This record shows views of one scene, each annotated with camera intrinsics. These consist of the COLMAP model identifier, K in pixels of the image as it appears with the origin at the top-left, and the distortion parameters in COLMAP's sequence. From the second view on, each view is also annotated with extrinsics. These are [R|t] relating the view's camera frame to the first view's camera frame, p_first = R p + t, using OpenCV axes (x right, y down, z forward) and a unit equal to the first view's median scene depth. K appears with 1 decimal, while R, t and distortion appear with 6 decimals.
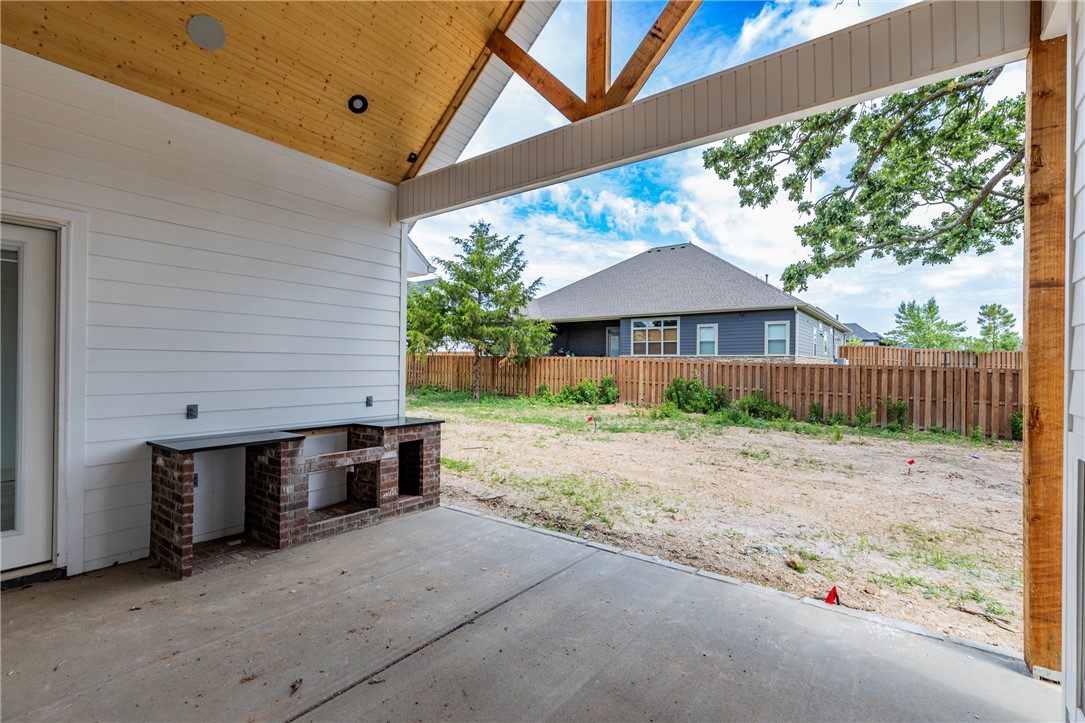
lens RADIAL K [[491.2, 0, 546.8], [0, 491.2, 363.0], [0, 0, 1]] dist [0.002975, 0.000001]
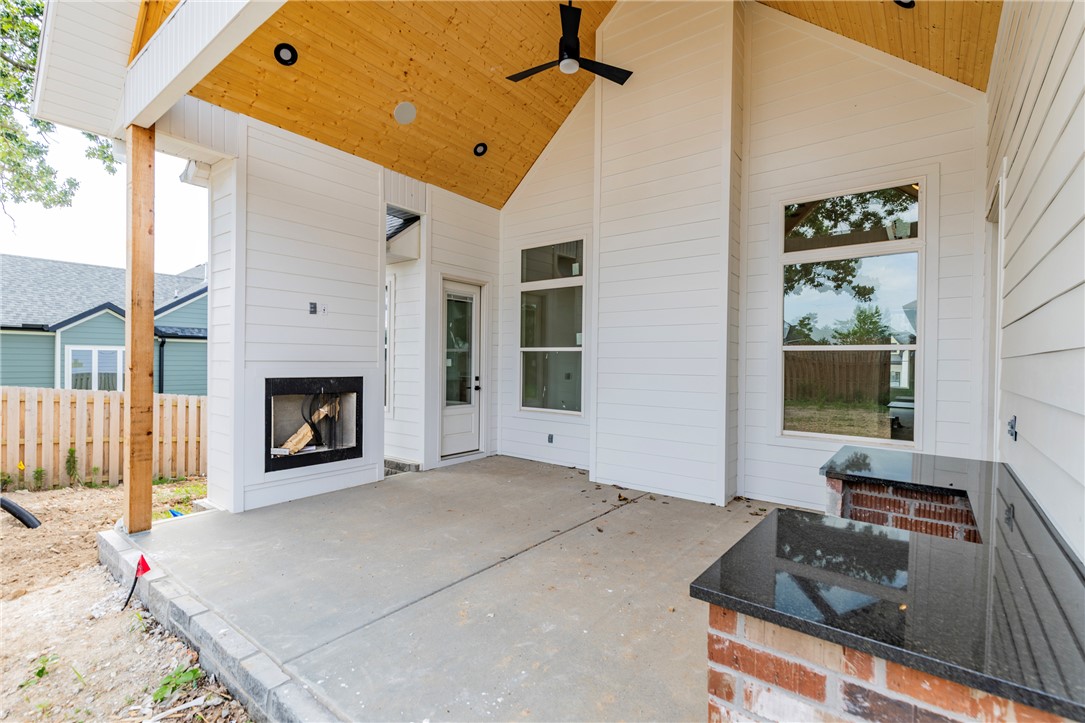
lens RADIAL K [[500.2, 0, 560.5], [0, 500.2, 362.6], [0, 0, 1]] dist [0.025189, 0.000030]
pose [[-0.999679, -0.024960, -0.004370, -0.065517], [-0.024979, 0.999679, 0.004164, 0.010551], [0.004265, 0.004272, -0.999982, 0.526063]]
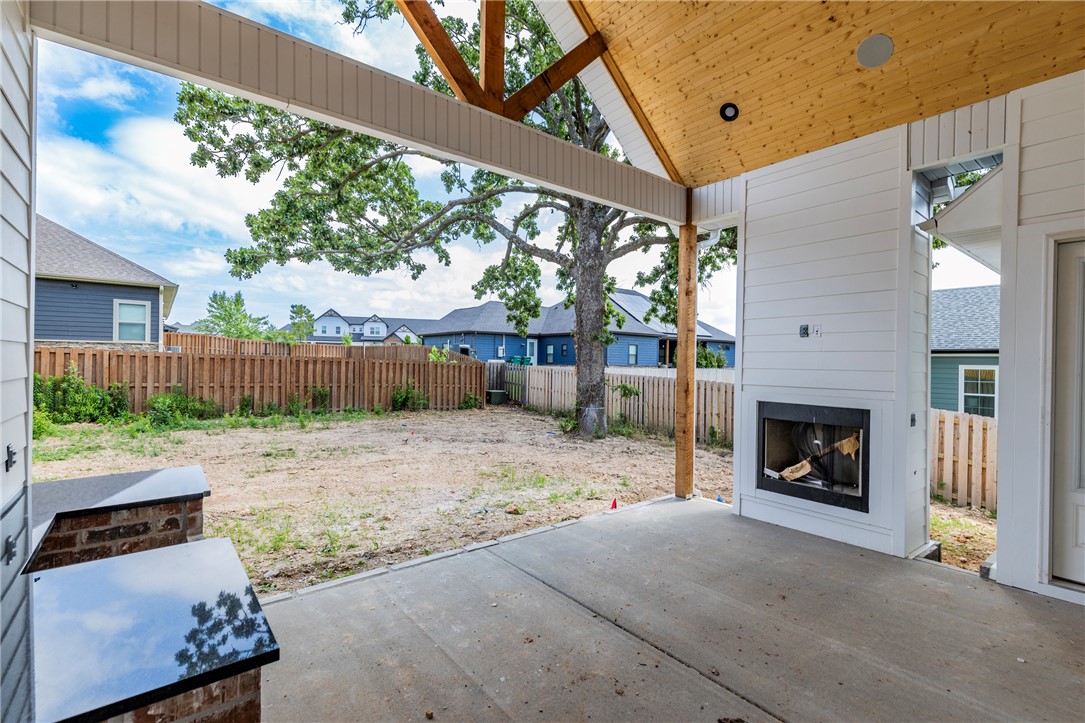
lens RADIAL K [[499.3, 0, 549.0], [0, 499.3, 362.7], [0, 0, 1]] dist [0.008213, -0.000100]
pose [[0.250921, -0.010058, 0.967955, -0.283866], [-0.014231, 0.999800, 0.014078, -0.005438], [-0.967903, -0.017307, 0.250727, 0.208724]]
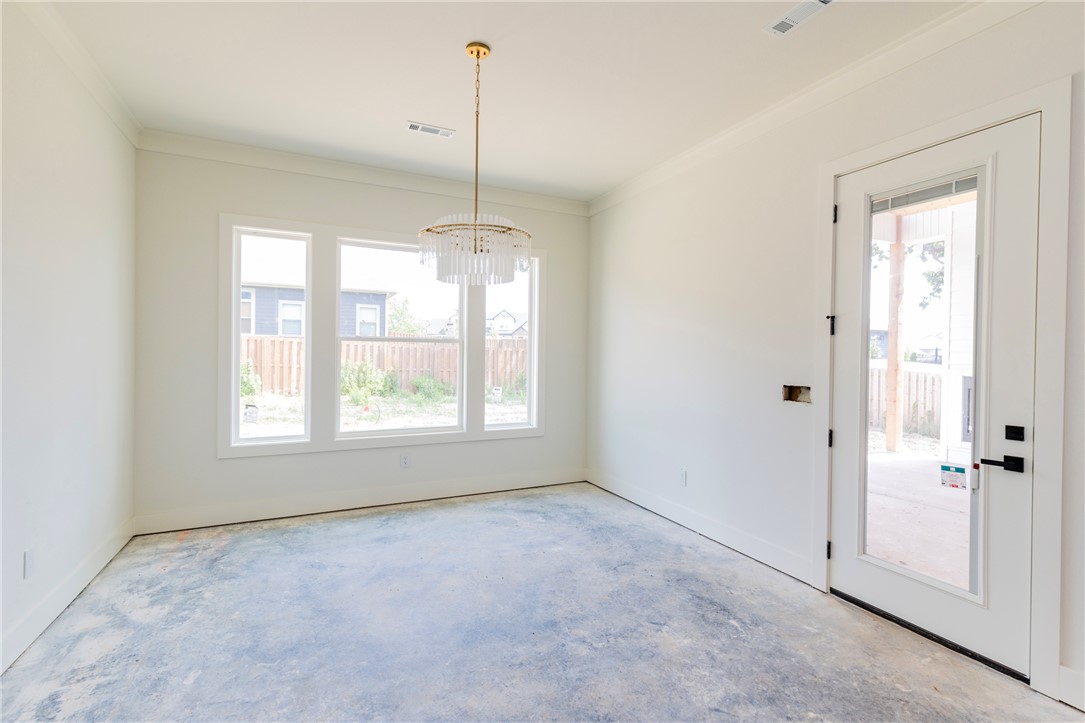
lens RADIAL K [[511.0, 0, 542.5], [0, 511.0, 361.5], [0, 0, 1]] dist [0.001328, -0.000086]
pose [[0.457798, -0.019686, 0.888838, -0.560220], [-0.011060, 0.999551, 0.027835, 0.001949], [-0.888988, -0.022574, 0.457375, 0.301065]]
